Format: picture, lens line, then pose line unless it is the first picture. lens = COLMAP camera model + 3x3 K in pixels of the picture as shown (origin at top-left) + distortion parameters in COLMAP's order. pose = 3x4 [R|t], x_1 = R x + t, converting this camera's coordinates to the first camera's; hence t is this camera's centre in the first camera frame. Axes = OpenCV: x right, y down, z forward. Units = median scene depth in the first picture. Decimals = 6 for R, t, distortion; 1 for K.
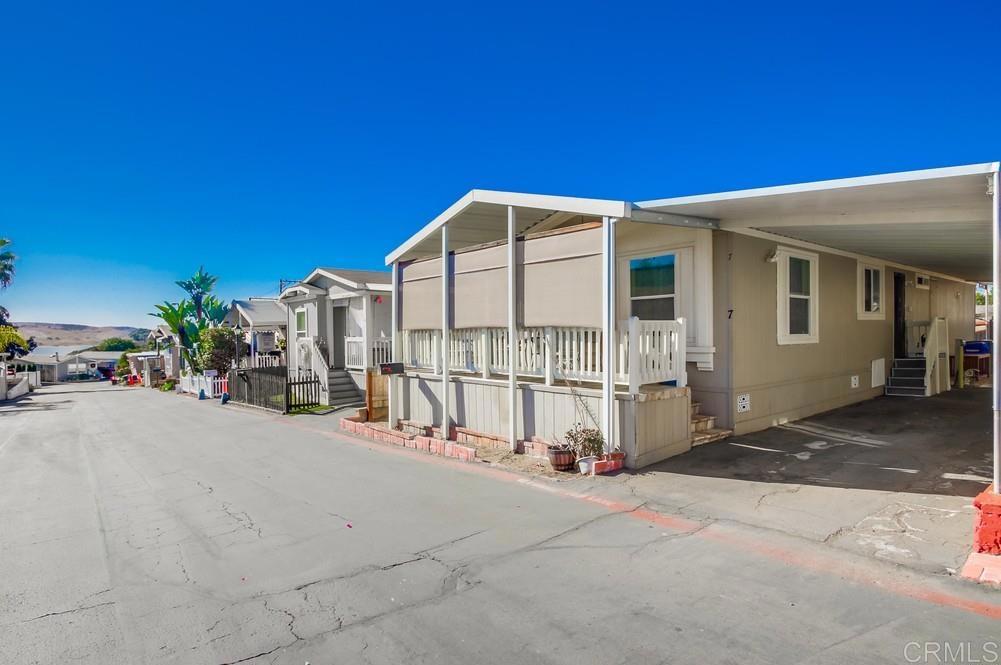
lens RADIAL K [[550.1, 0, 495.2], [0, 550.1, 339.5], [0, 0, 1]] dist [-0.005293, 0.005222]
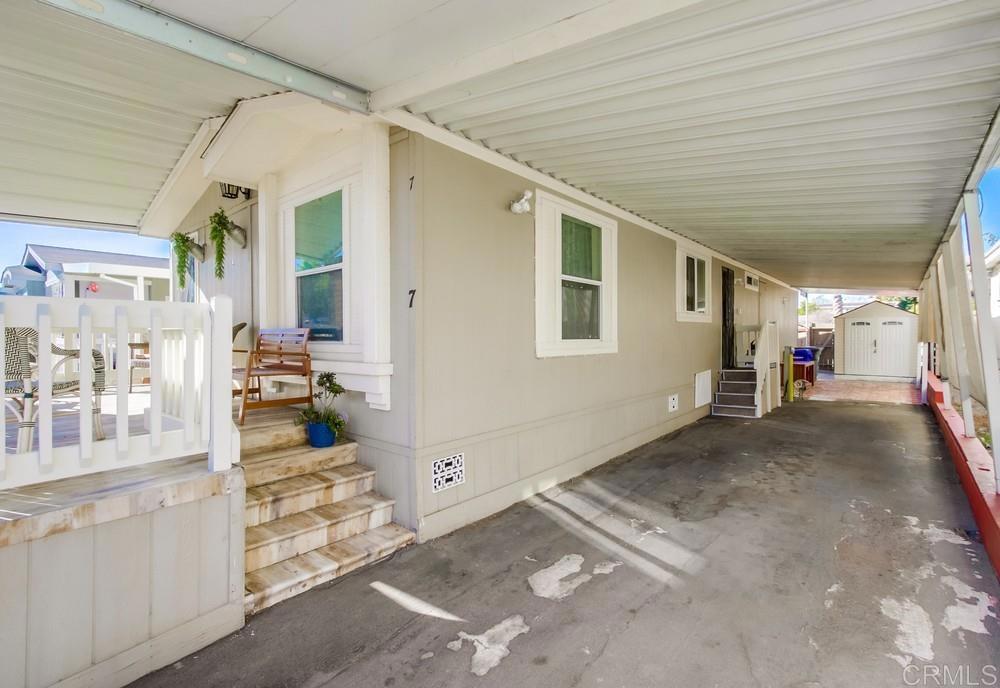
lens RADIAL K [[477.0, 0, 503.3], [0, 477.0, 335.1], [0, 0, 1]] dist [0.001091, 0.000316]
pose [[0.983145, 0.009592, 0.182576, 0.388999], [-0.007030, 0.999868, -0.014673, -0.006324], [-0.182692, 0.013142, 0.983082, 0.507147]]
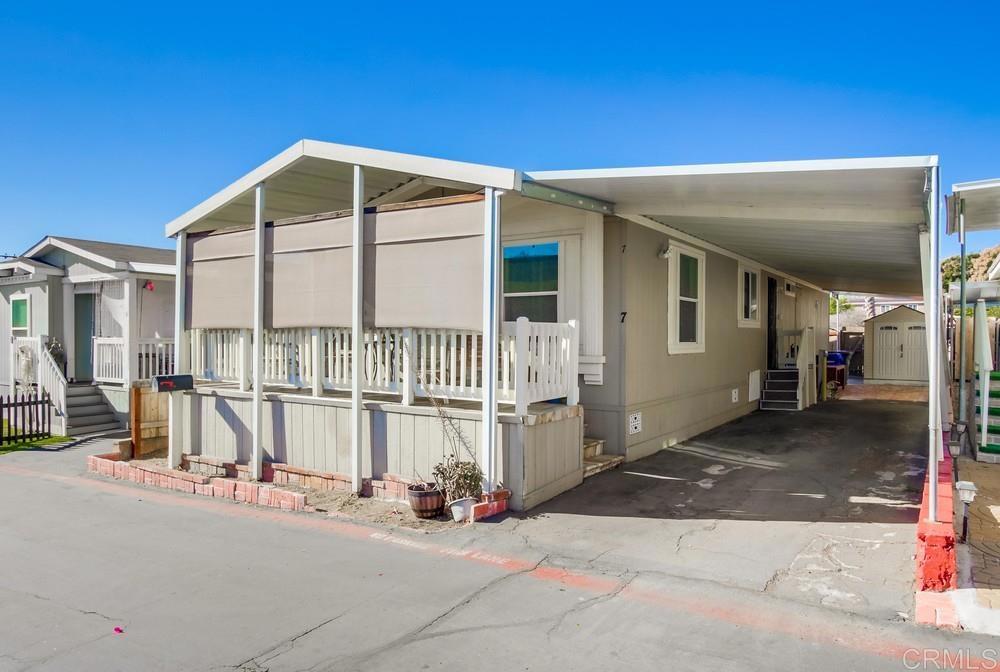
lens RADIAL K [[671.4, 0, 504.9], [0, 671.4, 341.1], [0, 0, 1]] dist [-0.011119, 0.018983]
pose [[0.957487, 0.014175, 0.288129, -0.036137], [-0.012517, 0.999893, -0.007596, 0.000331], [-0.288206, 0.003667, 0.957561, 0.064350]]
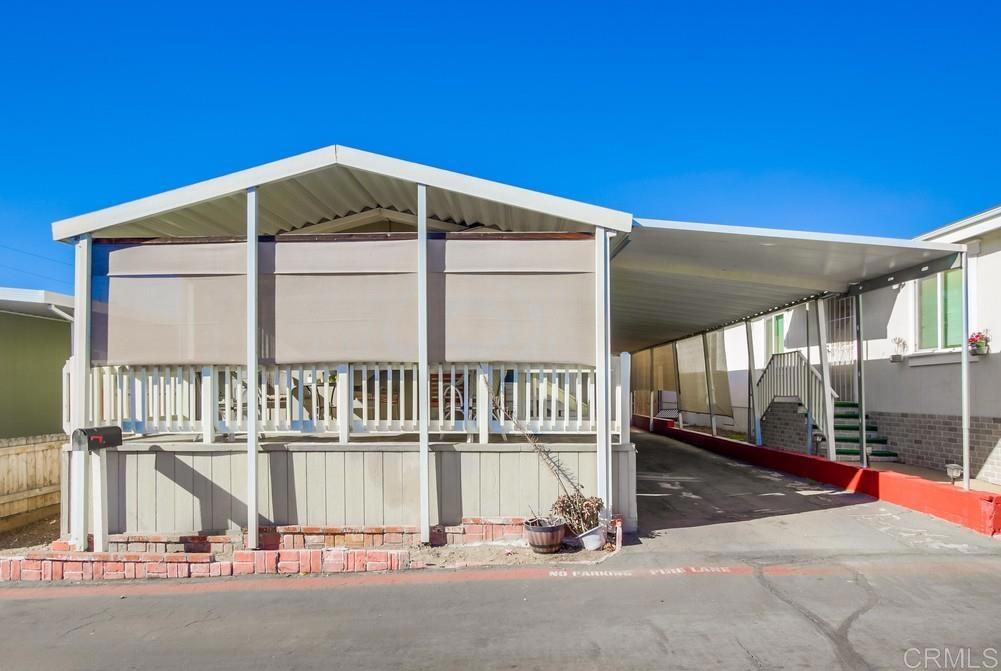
lens RADIAL K [[740.9, 0, 519.7], [0, 740.9, 361.5], [0, 0, 1]] dist [-0.012172, 0.005173]
pose [[0.670119, -0.006282, 0.742227, -0.522190], [0.010110, 0.999949, -0.000665, -0.020577], [-0.742185, 0.007949, 0.670148, 0.268202]]
